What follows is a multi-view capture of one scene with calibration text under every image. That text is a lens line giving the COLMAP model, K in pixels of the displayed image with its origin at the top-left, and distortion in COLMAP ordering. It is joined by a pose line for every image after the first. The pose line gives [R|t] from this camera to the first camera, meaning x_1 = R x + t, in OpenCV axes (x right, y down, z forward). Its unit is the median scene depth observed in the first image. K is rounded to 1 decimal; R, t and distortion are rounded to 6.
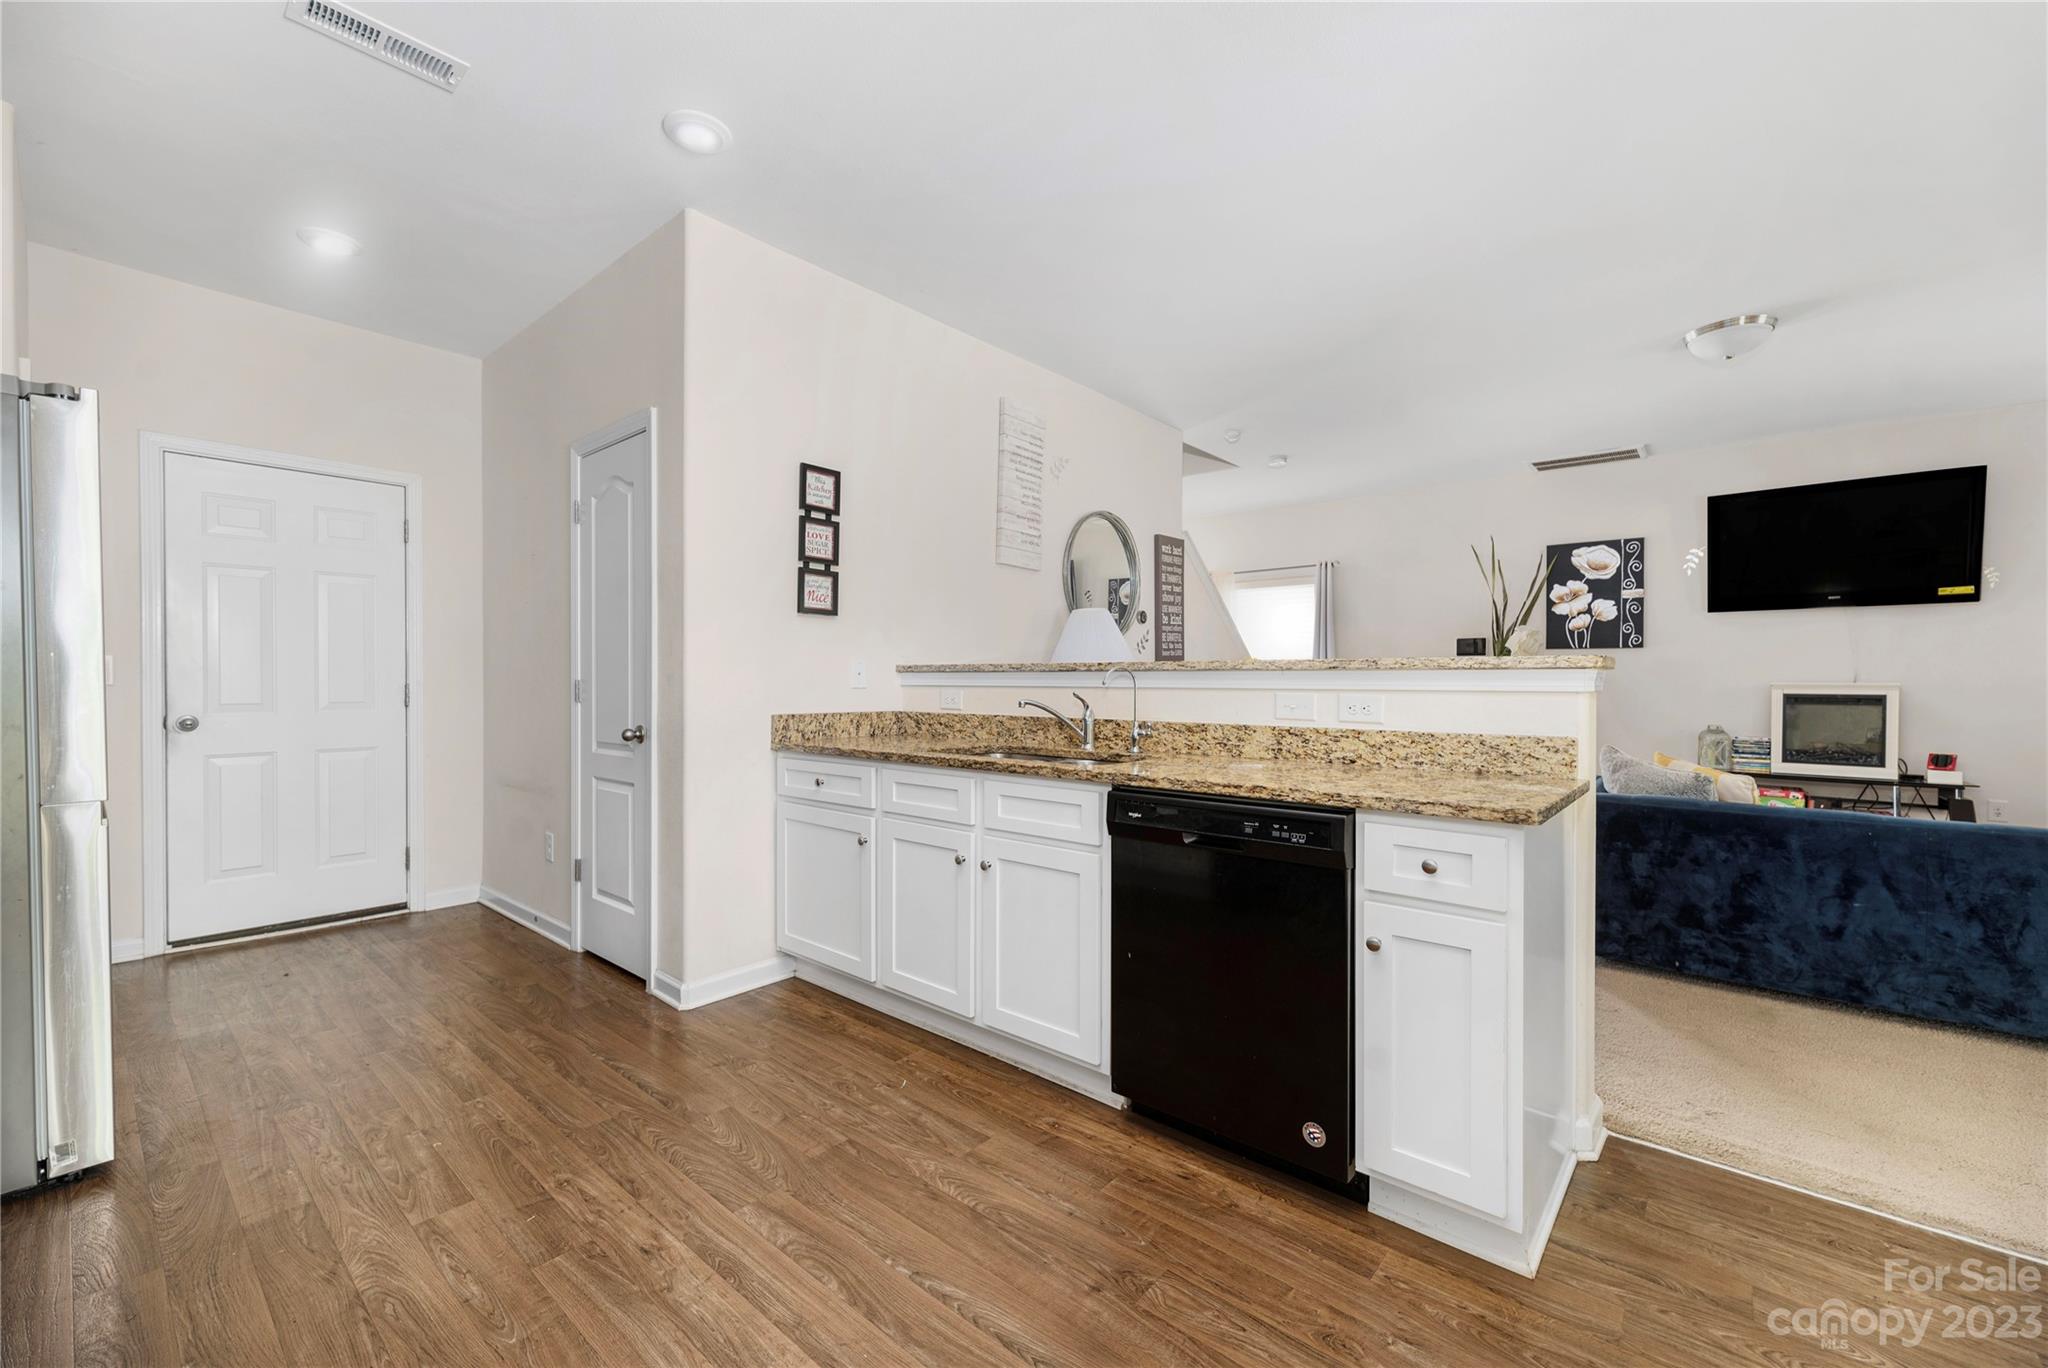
lens RADIAL K [[837.7, 0, 1025.0], [0, 837.7, 685.5], [0, 0, 1]] dist [0.007238, -0.001163]
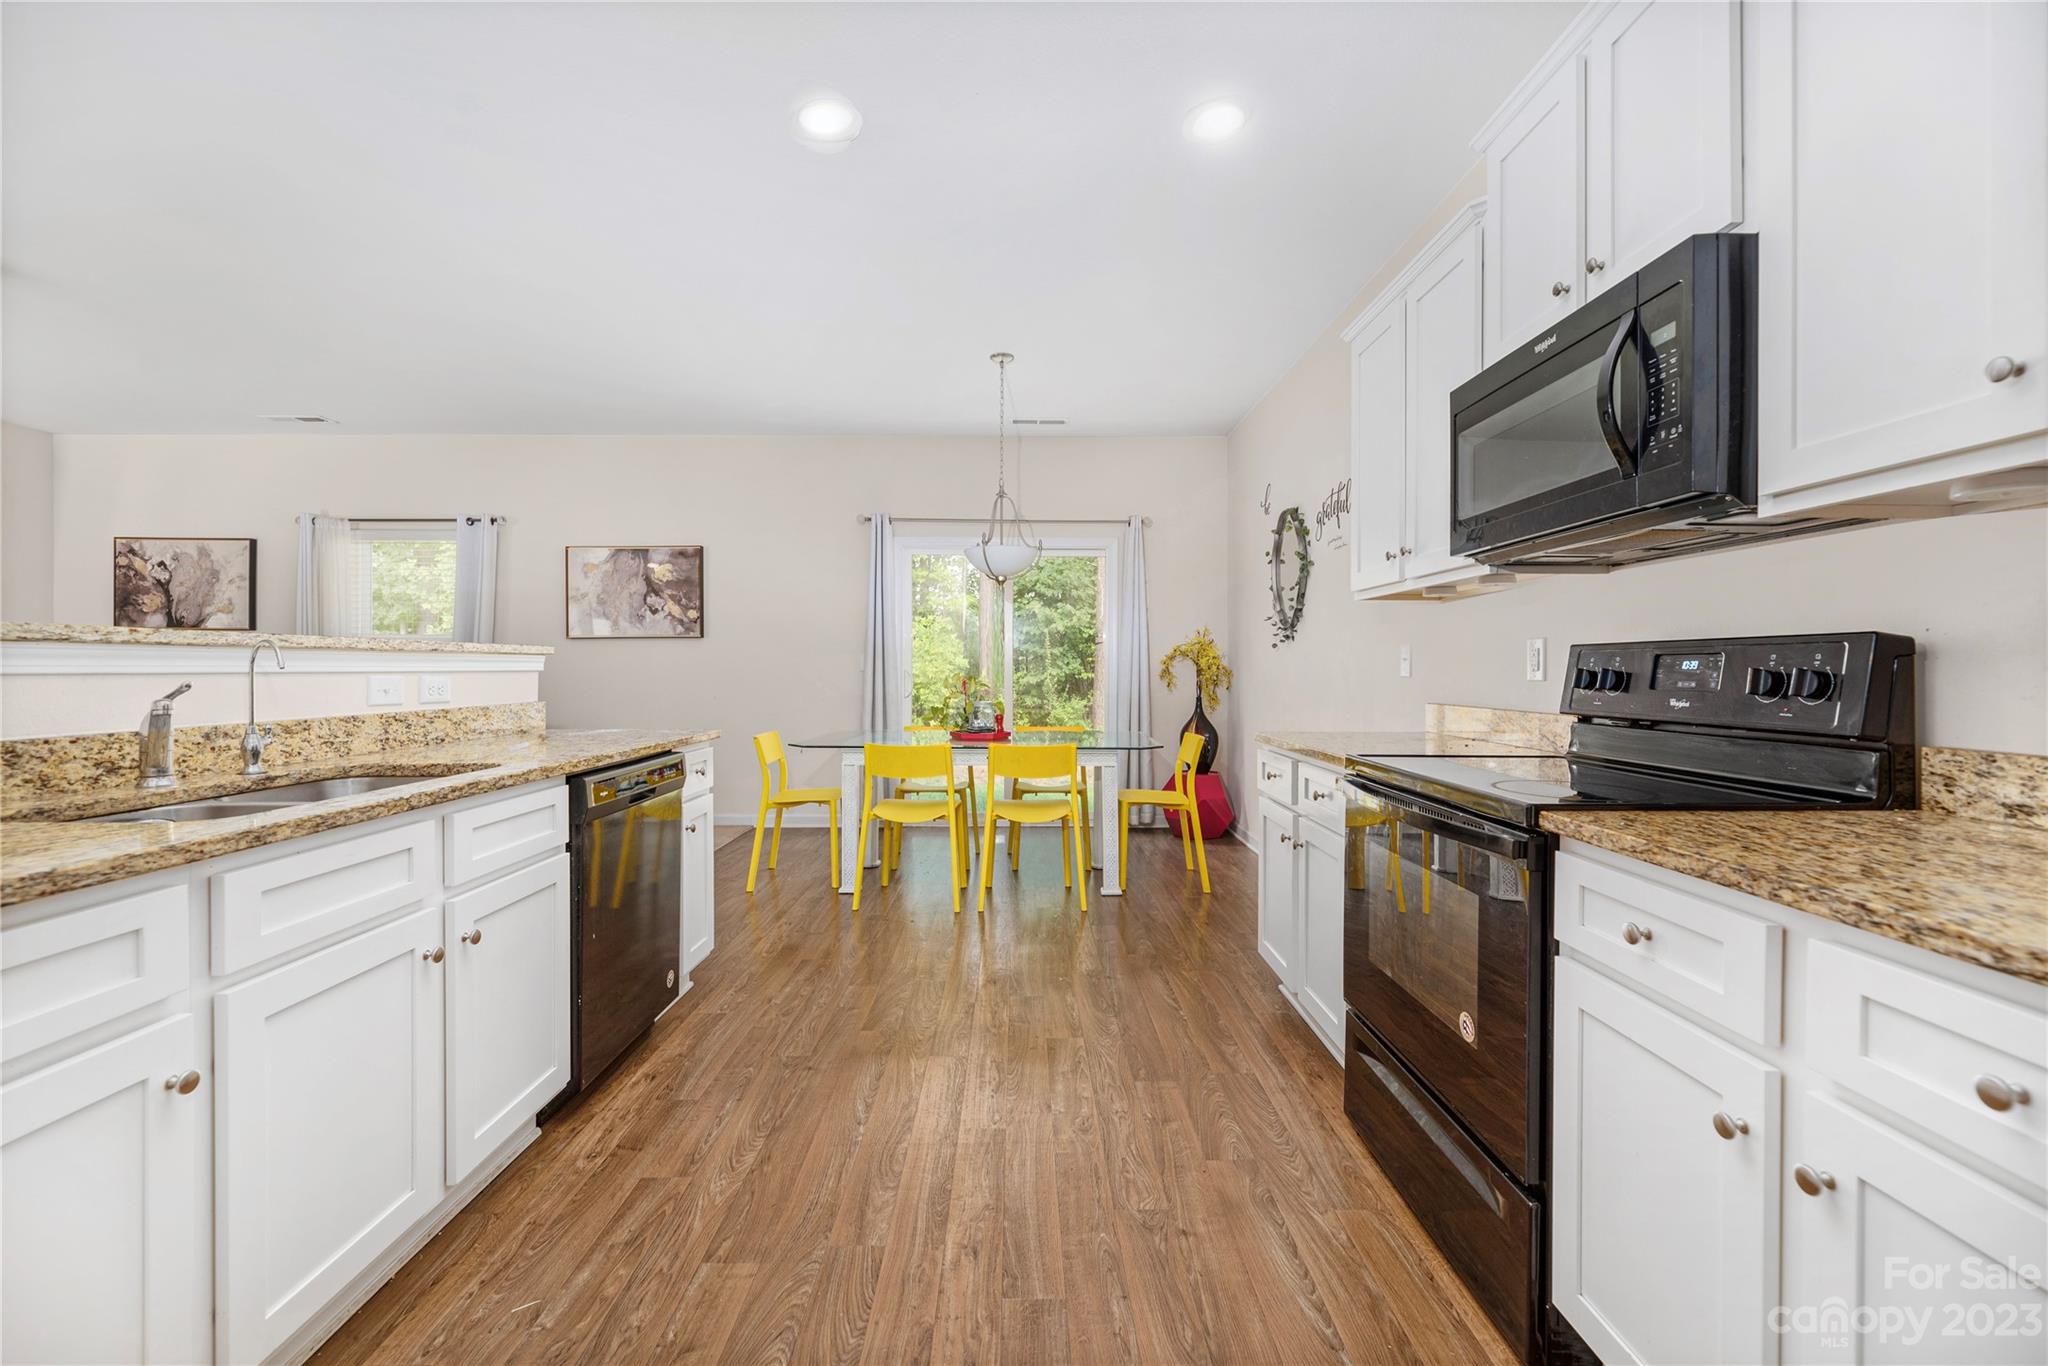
lens RADIAL K [[837.7, 0, 1031.3], [0, 837.7, 673.7], [0, 0, 1]] dist [0.007238, -0.001163]
pose [[-0.668561, -0.009903, 0.743592, -0.625963], [0.000620, 0.999904, 0.013873, -0.004260], [-0.743657, 0.009736, -0.668490, 0.825599]]
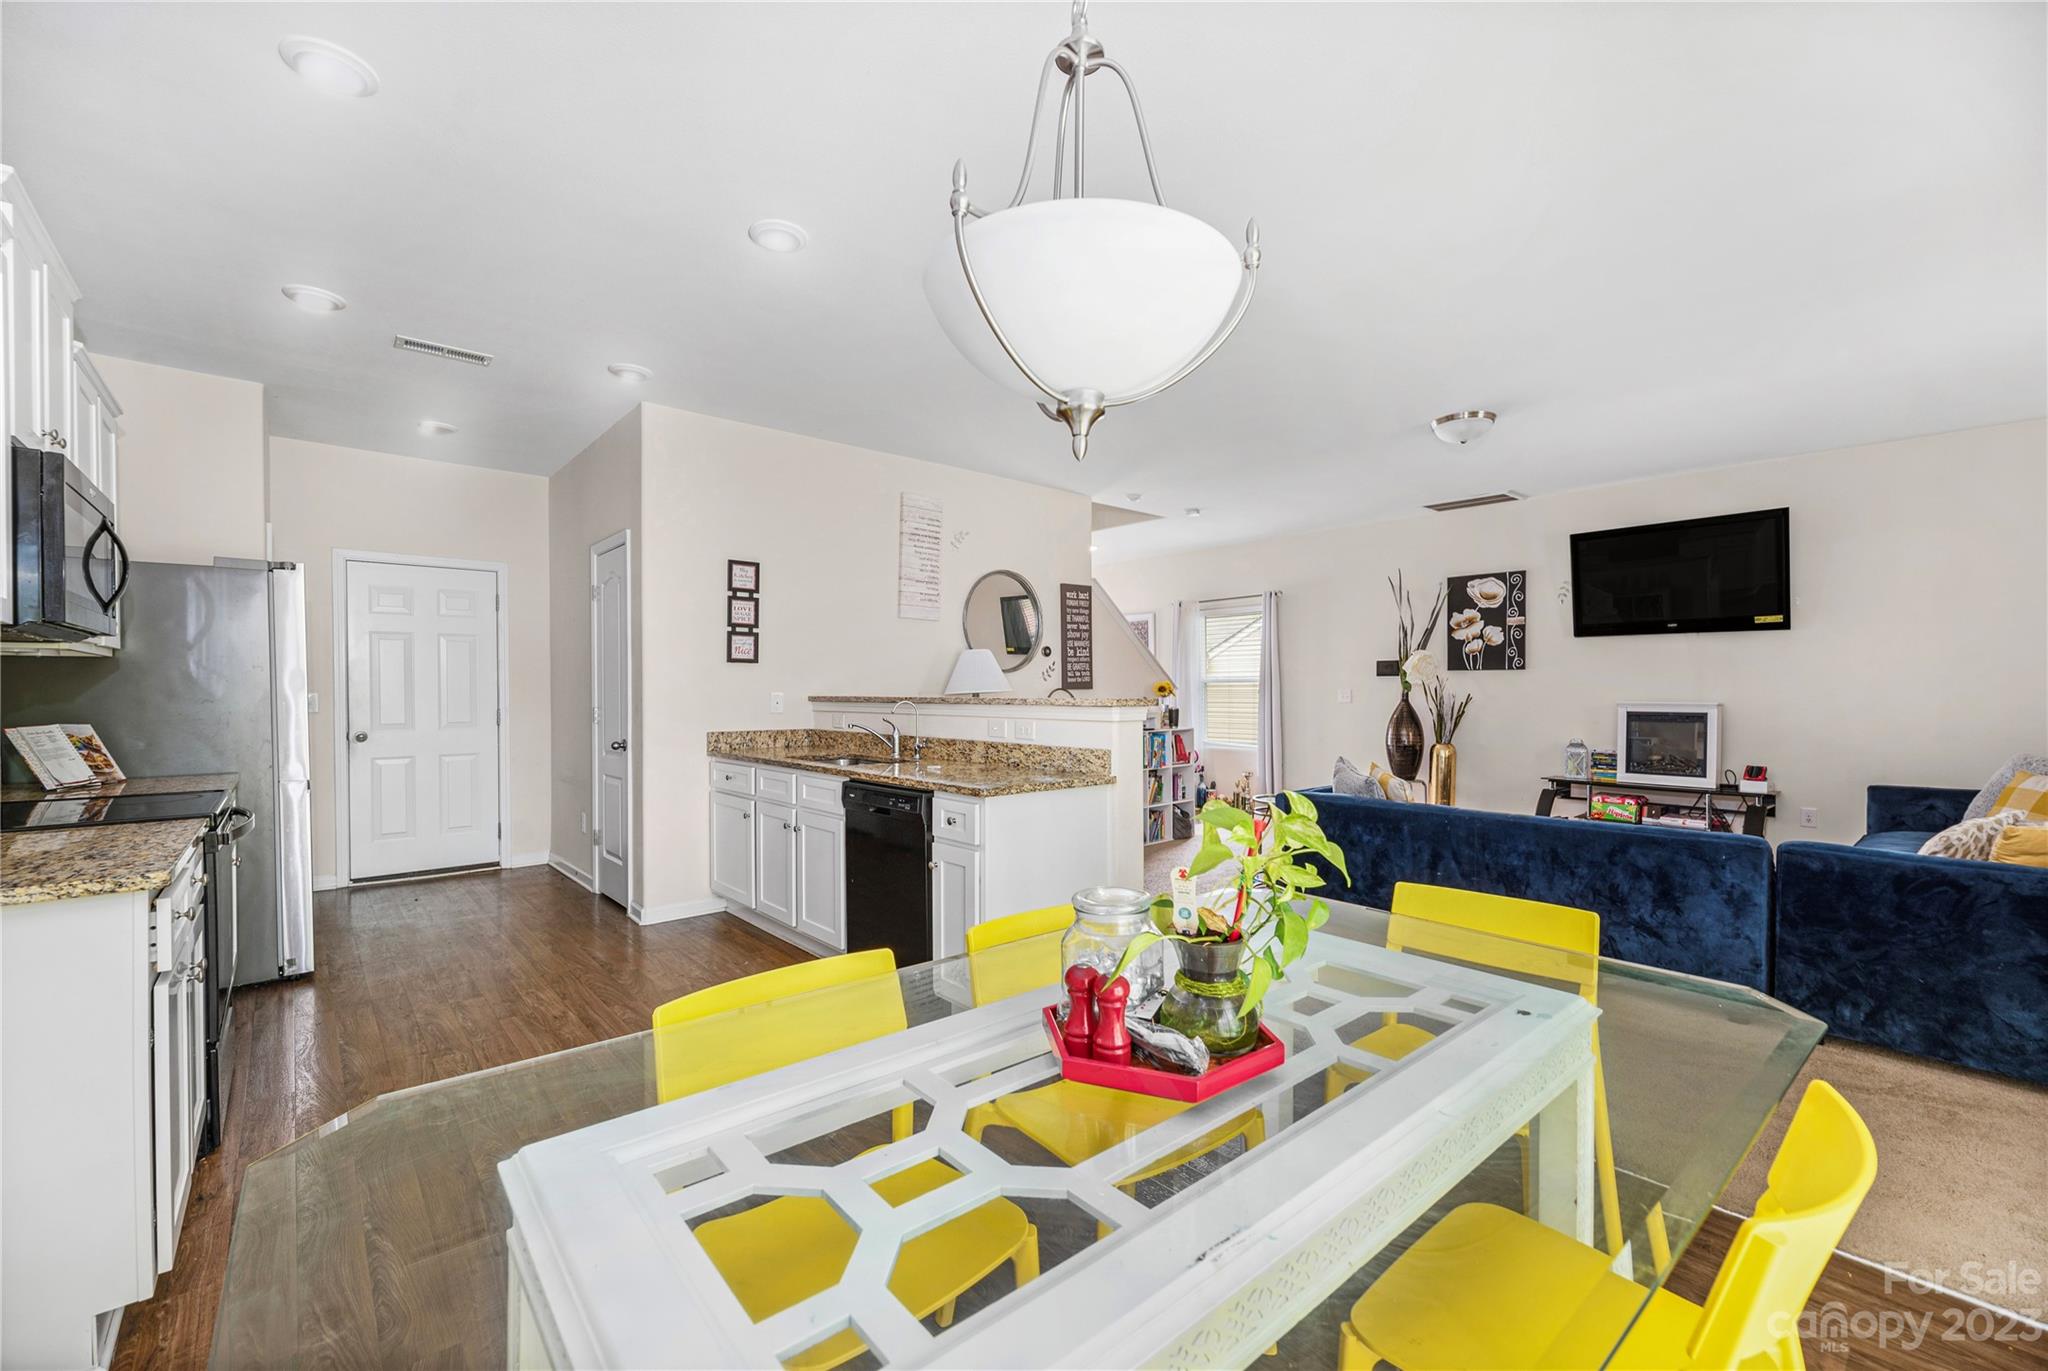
lens RADIAL K [[837.7, 0, 1018.4], [0, 837.7, 696.2], [0, 0, 1]] dist [0.007238, -0.001163]
pose [[0.990387, -0.004538, -0.138250, 0.431751], [0.004650, 0.999989, 0.000481, -0.025638], [0.138246, -0.001119, 0.990397, -0.374448]]
